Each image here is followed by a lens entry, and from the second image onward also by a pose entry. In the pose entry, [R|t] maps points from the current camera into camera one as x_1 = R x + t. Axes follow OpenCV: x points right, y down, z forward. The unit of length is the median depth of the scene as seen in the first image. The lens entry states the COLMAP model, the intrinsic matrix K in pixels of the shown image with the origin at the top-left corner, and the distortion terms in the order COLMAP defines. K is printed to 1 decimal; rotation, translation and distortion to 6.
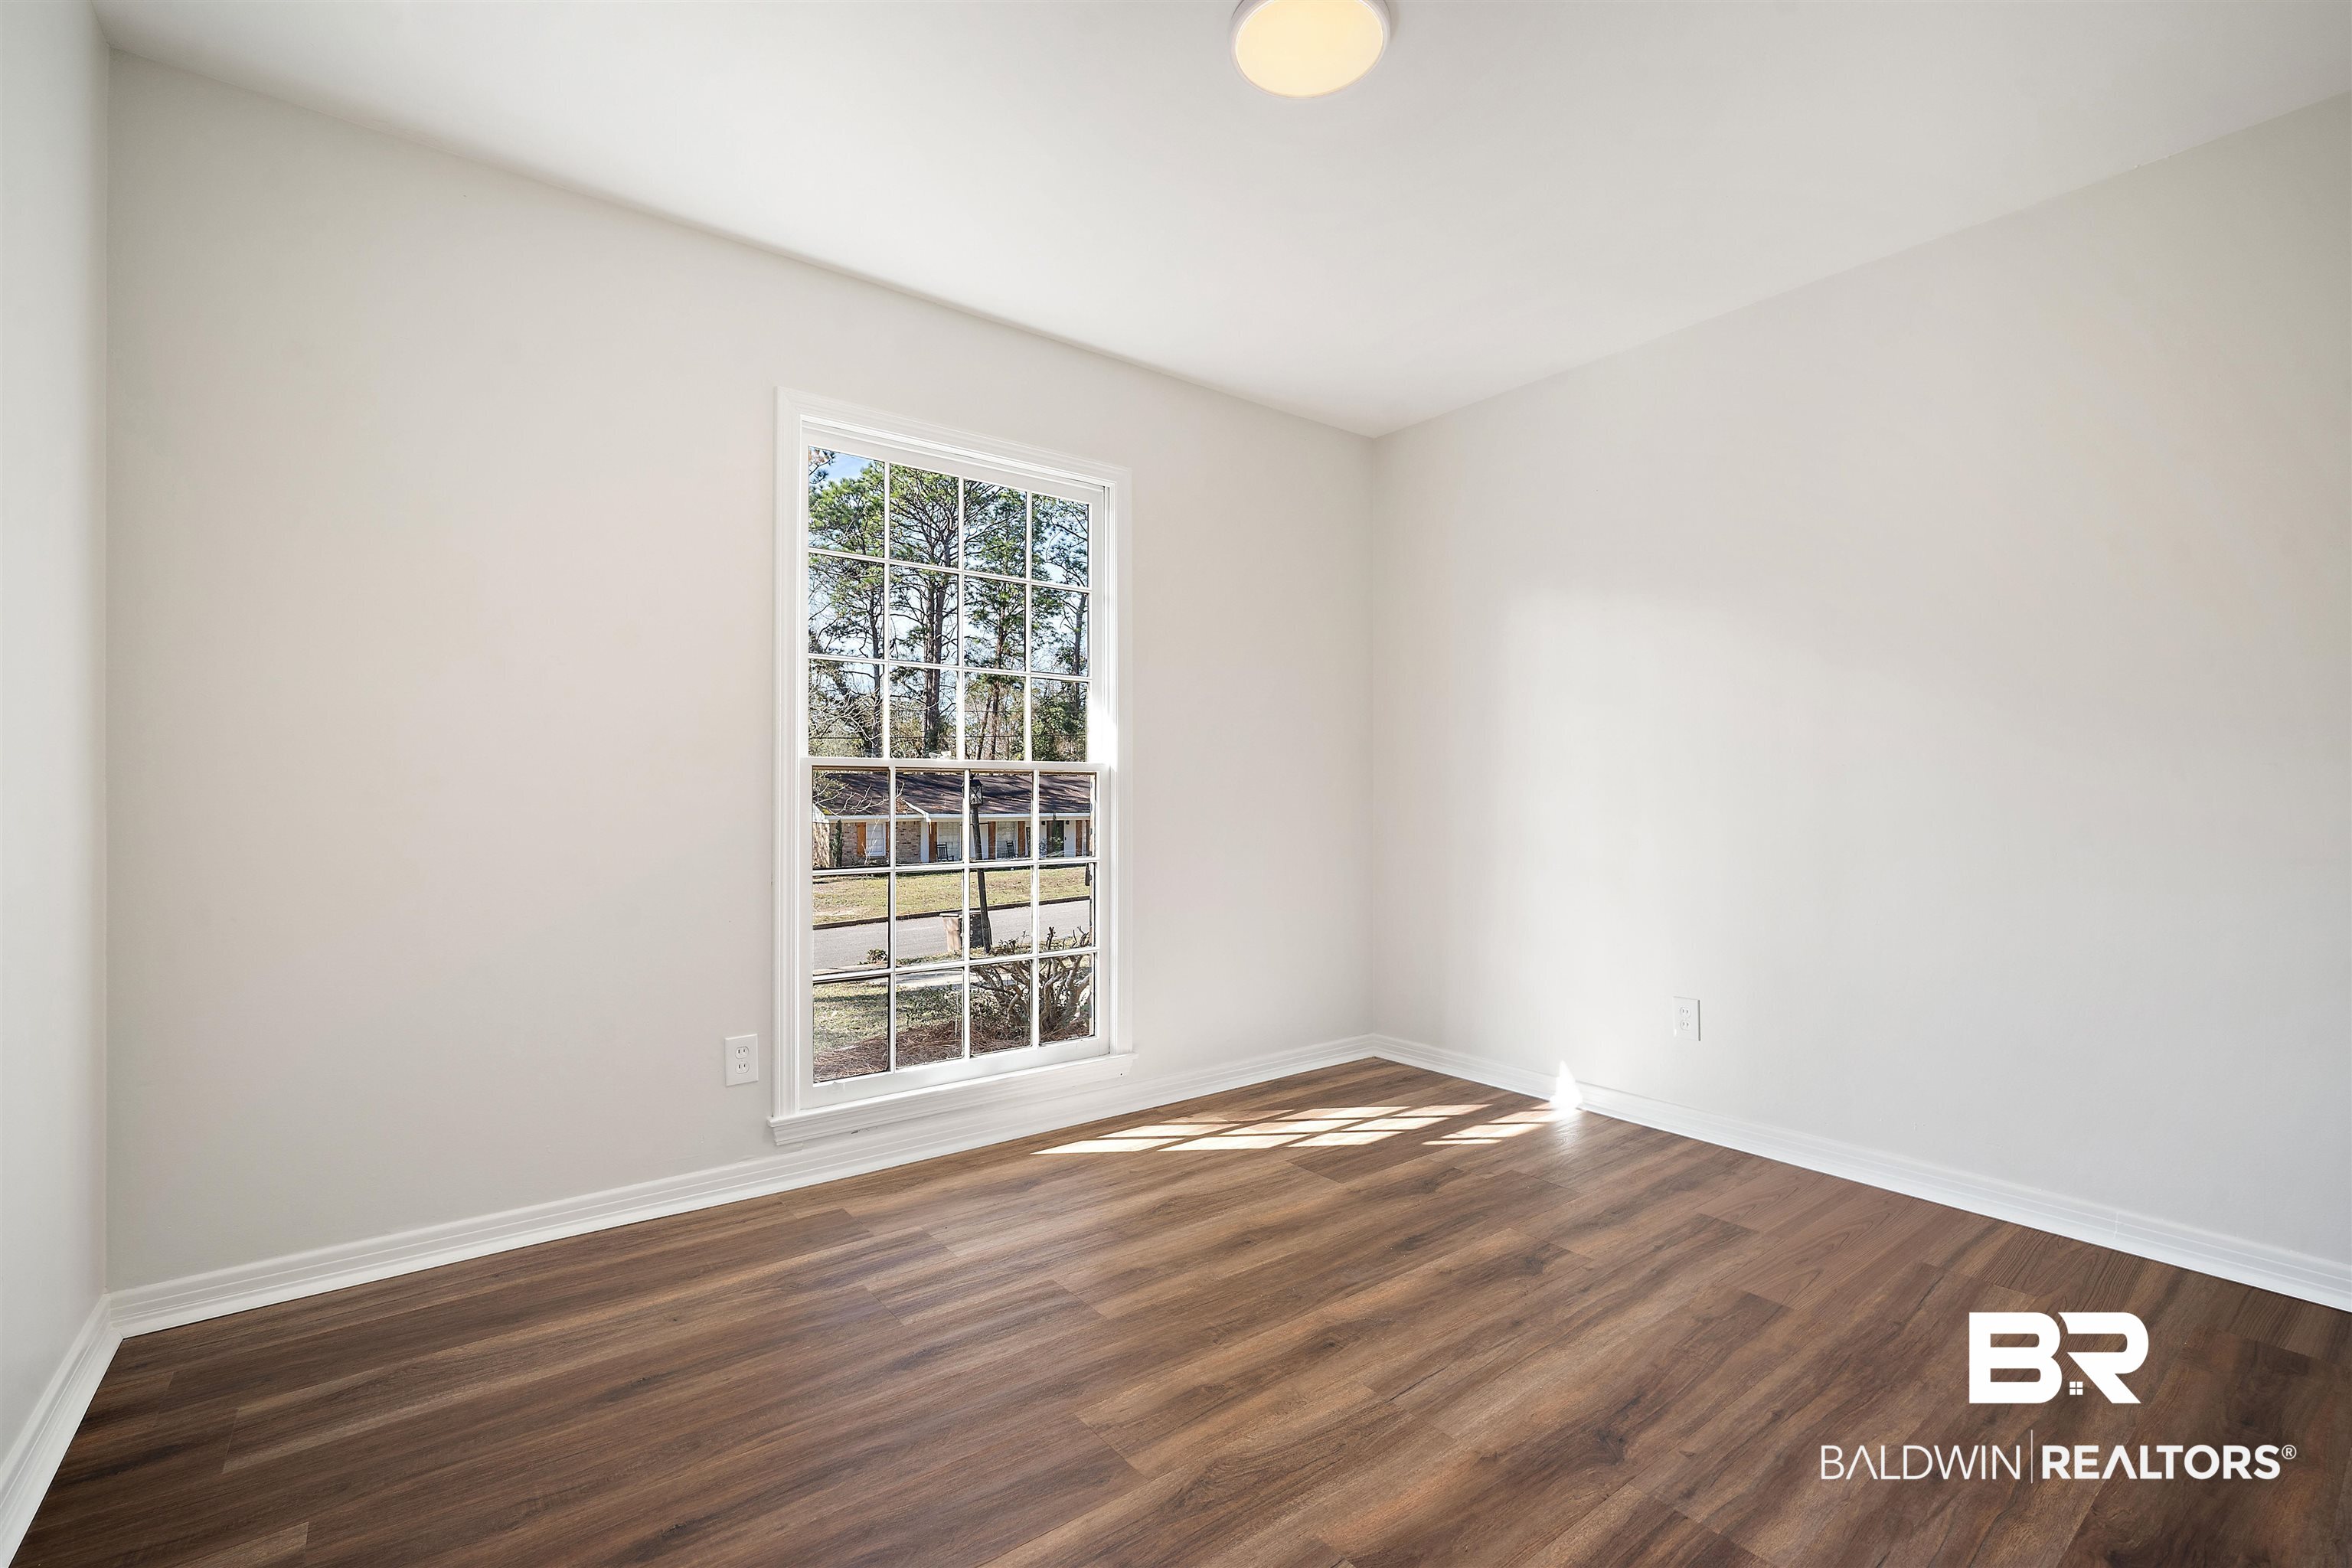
lens RADIAL K [[1035.4, 0, 1179.3], [0, 1035.4, 790.5], [0, 0, 1]] dist [-0.001990, 0.000846]
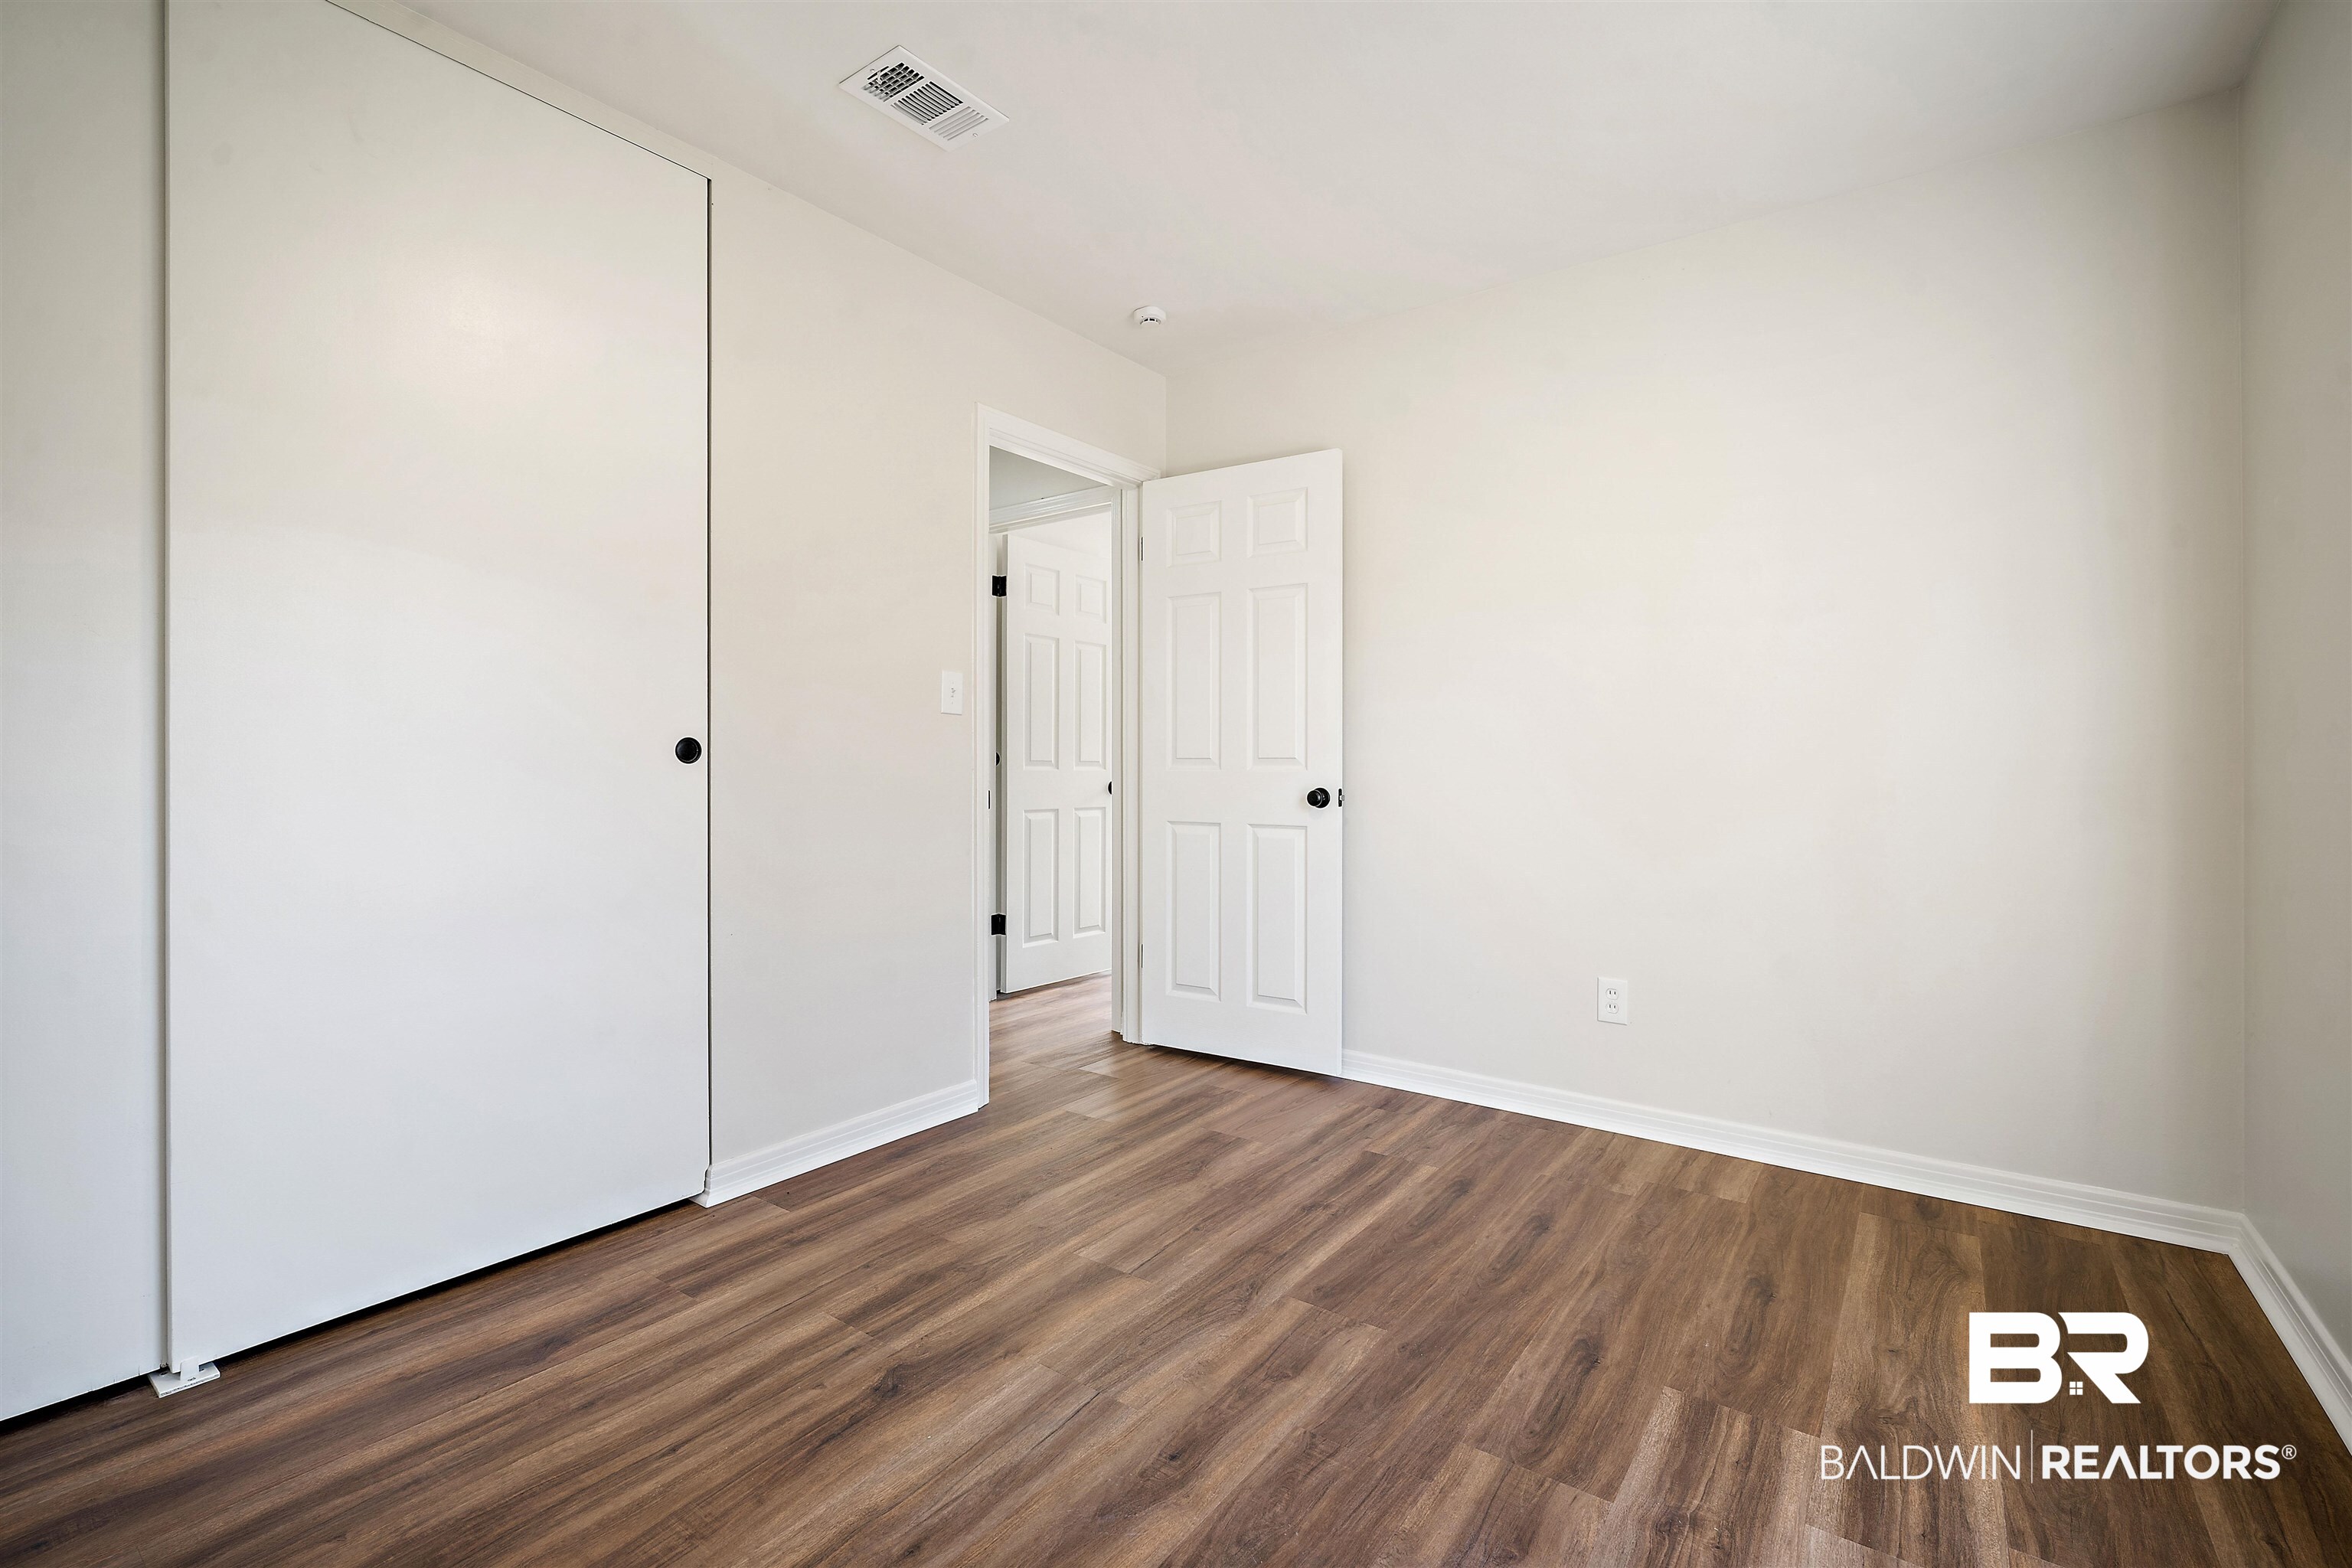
lens RADIAL K [[1035.4, 0, 1175.3], [0, 1035.4, 772.9], [0, 0, 1]] dist [-0.001990, 0.000846]
pose [[-0.961963, 0.000142, -0.273178, 0.406231], [-0.001706, 0.999977, 0.006527, 0.013040], [0.273173, 0.006745, -0.961941, 1.977321]]
